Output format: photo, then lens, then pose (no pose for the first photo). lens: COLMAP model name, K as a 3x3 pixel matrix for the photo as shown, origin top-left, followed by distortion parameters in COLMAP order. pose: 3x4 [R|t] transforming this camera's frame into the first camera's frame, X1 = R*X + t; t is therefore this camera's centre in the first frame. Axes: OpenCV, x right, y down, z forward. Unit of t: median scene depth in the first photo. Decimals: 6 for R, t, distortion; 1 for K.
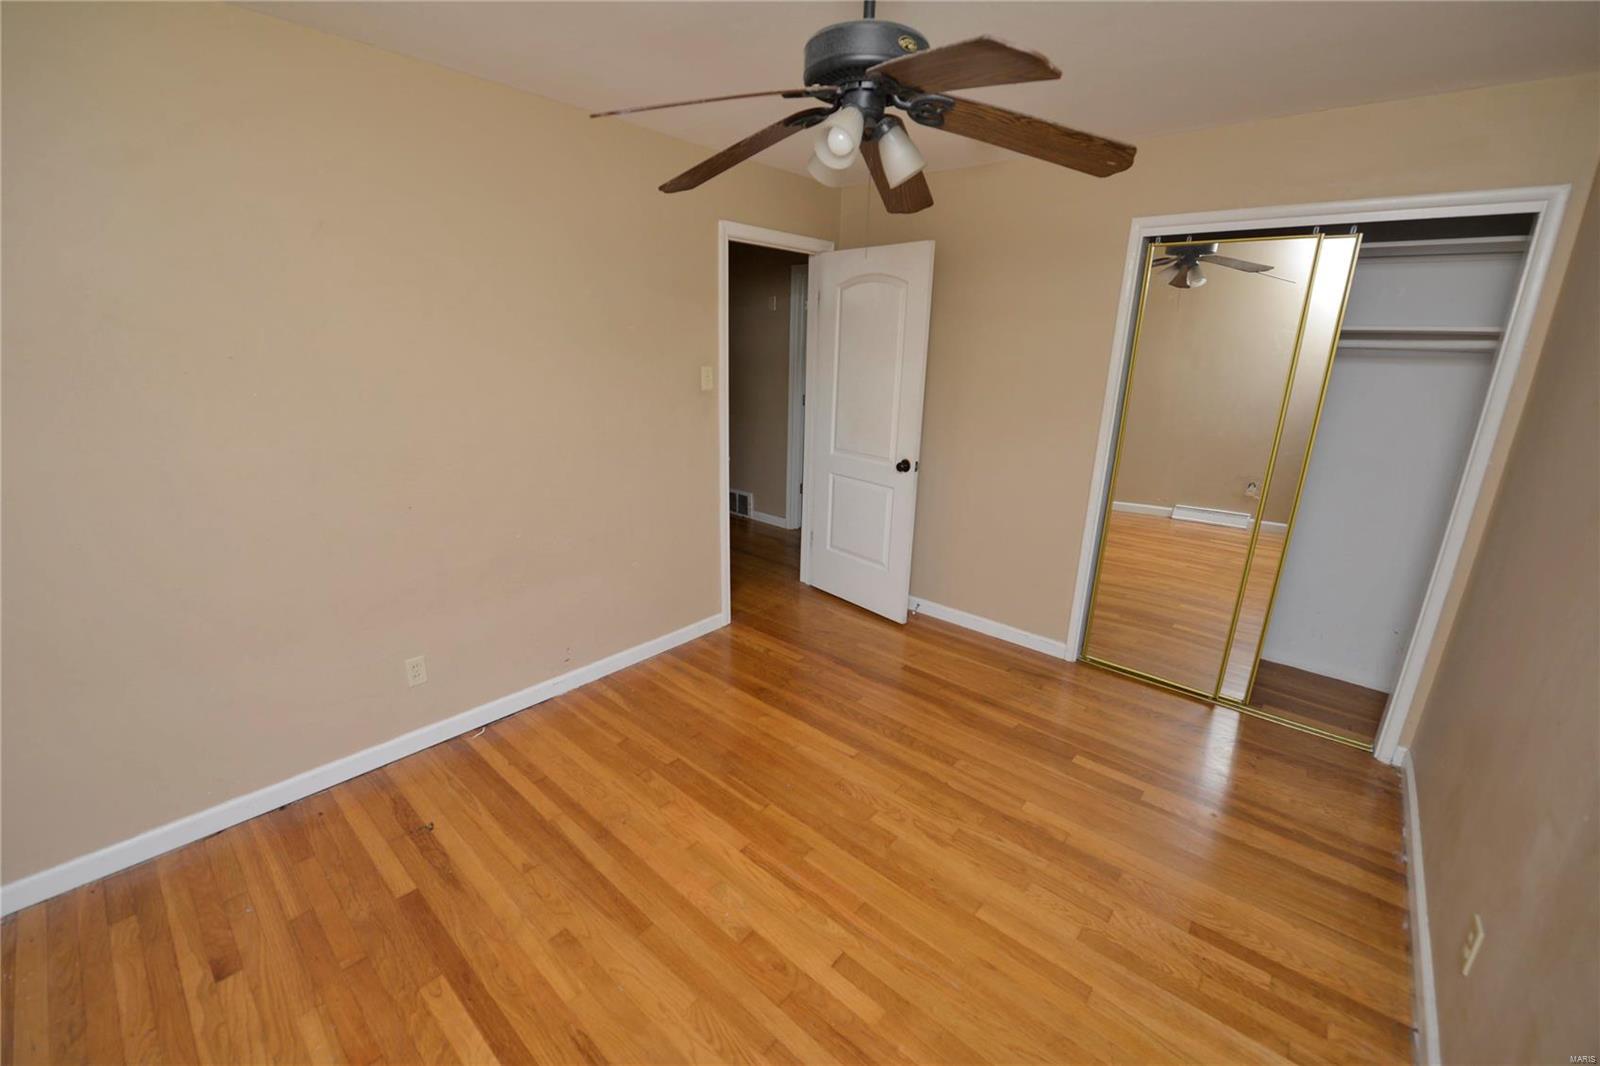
lens RADIAL K [[636.3, 0, 796.4], [0, 636.3, 522.6], [0, 0, 1]] dist [-0.016457, -0.002831]
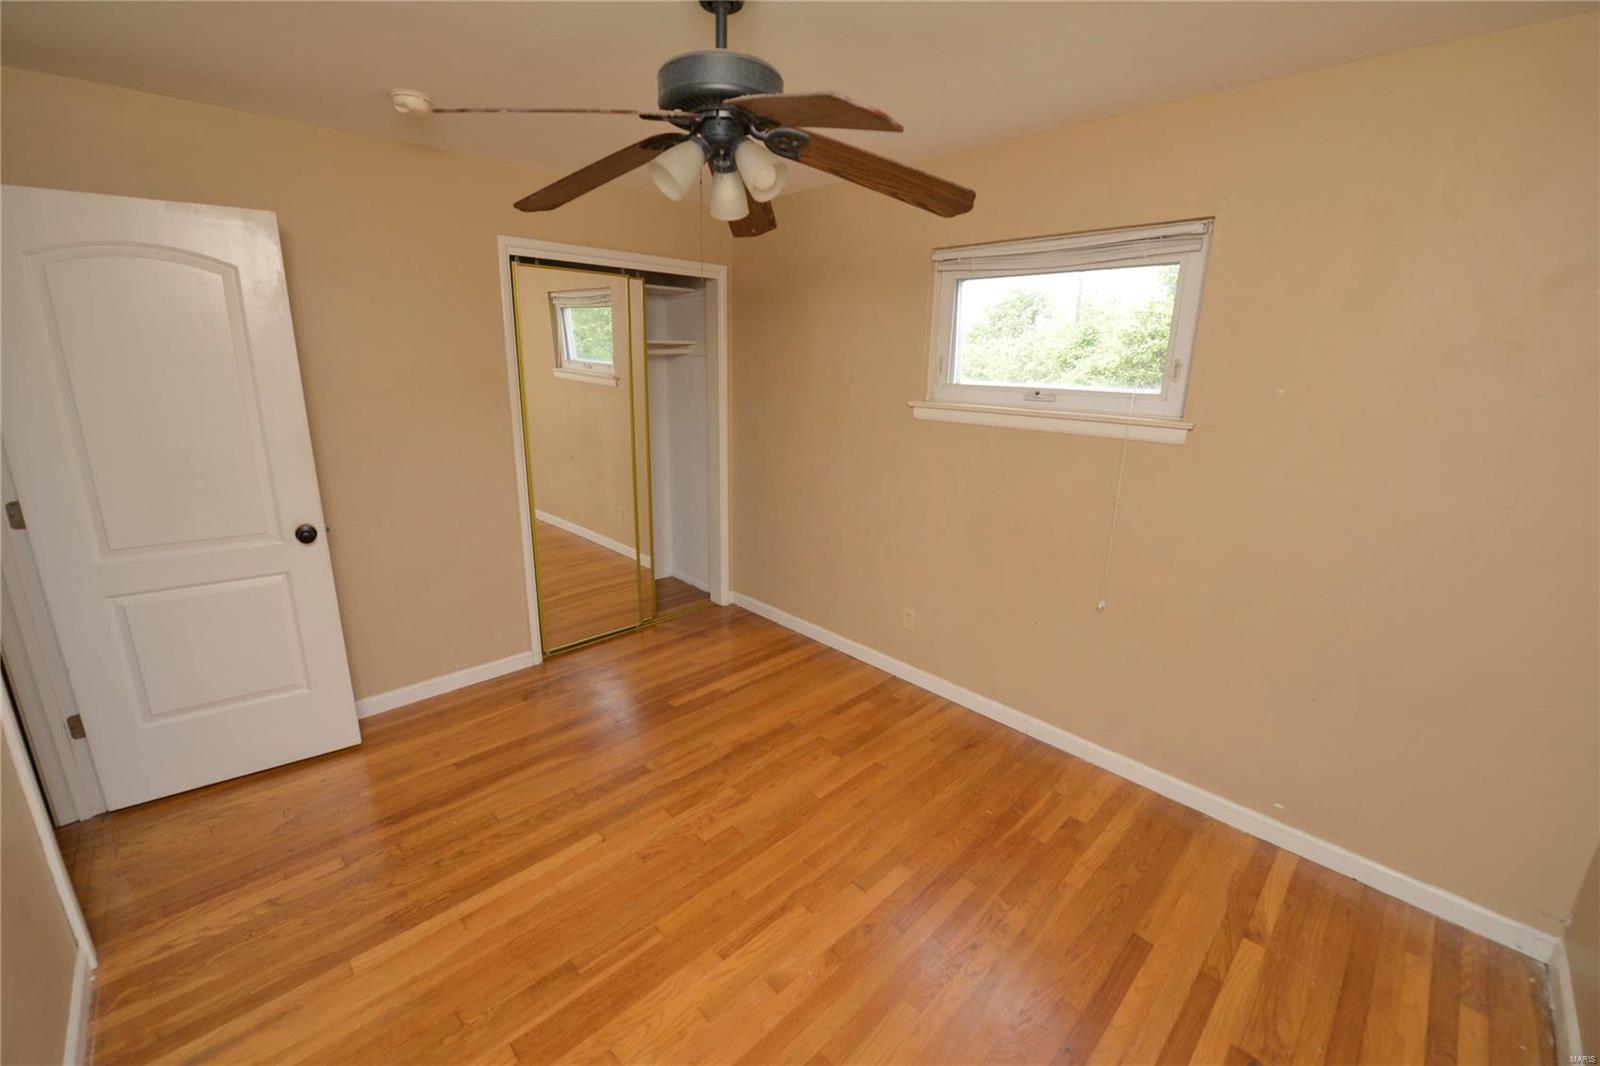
lens RADIAL K [[636.3, 0, 796.4], [0, 636.3, 522.6], [0, 0, 1]] dist [-0.016457, -0.002831]
pose [[0.090000, -0.267309, 0.959399, -0.740377], [0.259680, 0.936285, 0.236508, -0.211010], [-0.961492, 0.227851, 0.153680, 0.639173]]
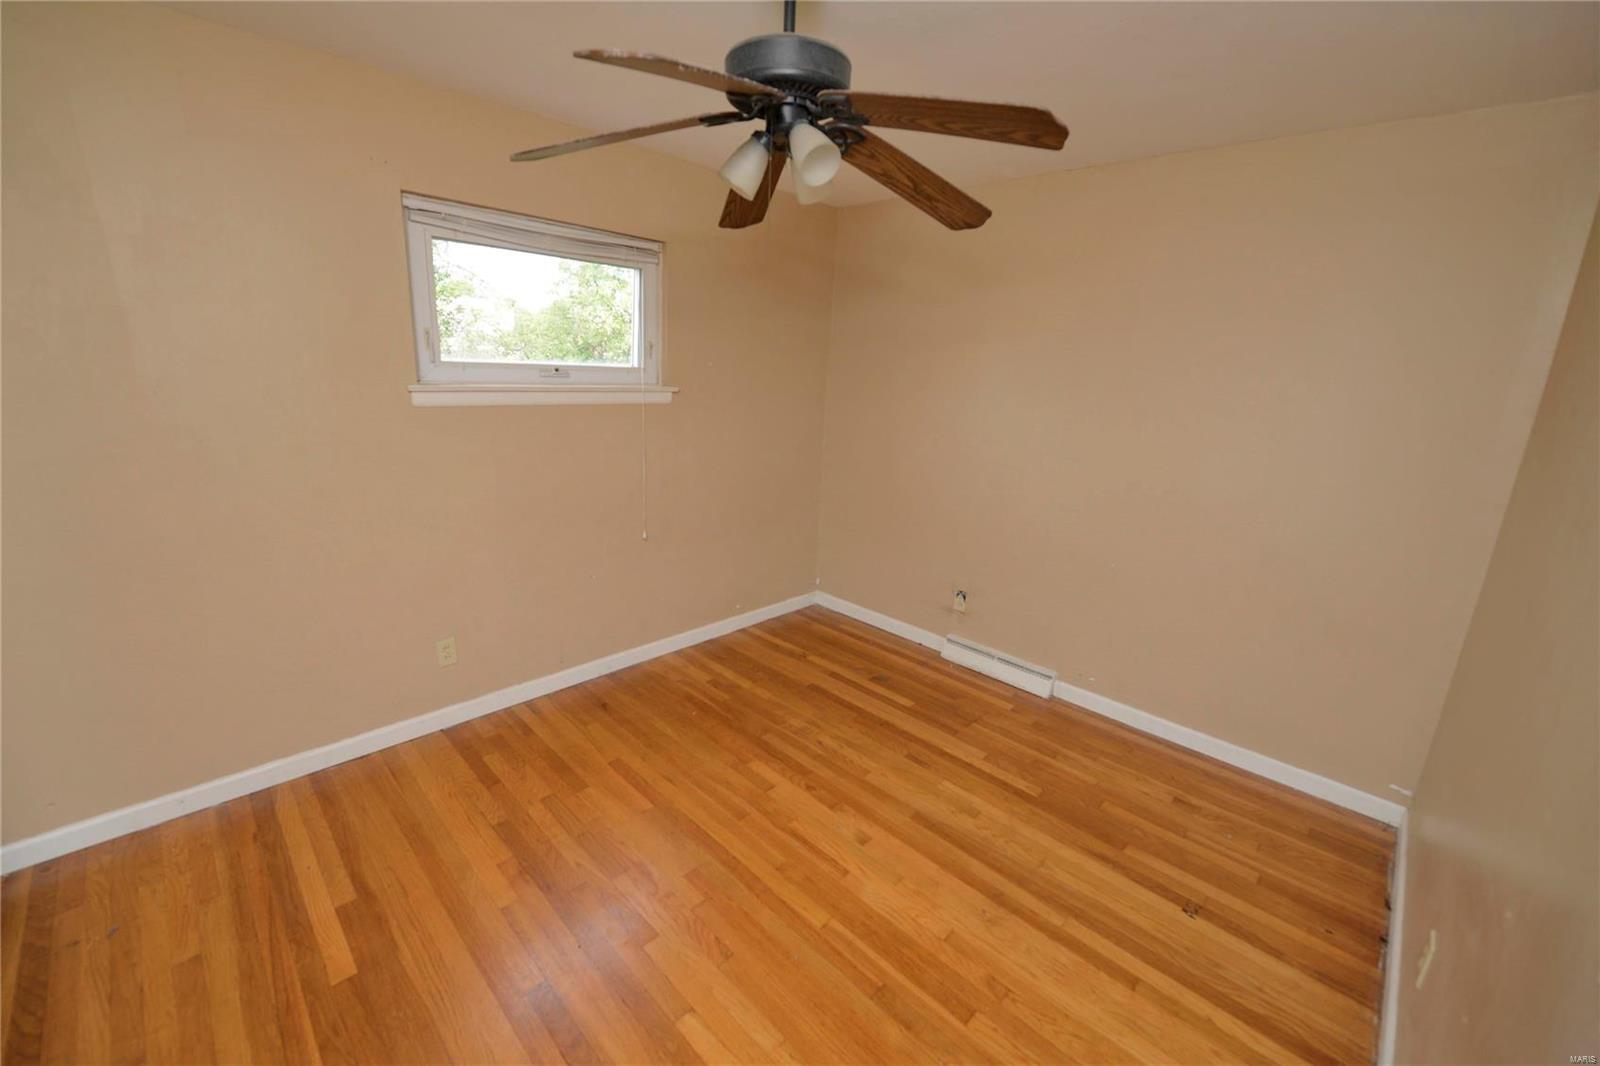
lens RADIAL K [[636.3, 0, 796.4], [0, 636.3, 522.6], [0, 0, 1]] dist [-0.016457, -0.002831]
pose [[-0.995627, -0.083323, 0.042246, -0.002448], [-0.050849, 0.862699, 0.503155, -0.449527], [-0.078369, 0.498807, -0.863163, 1.589495]]
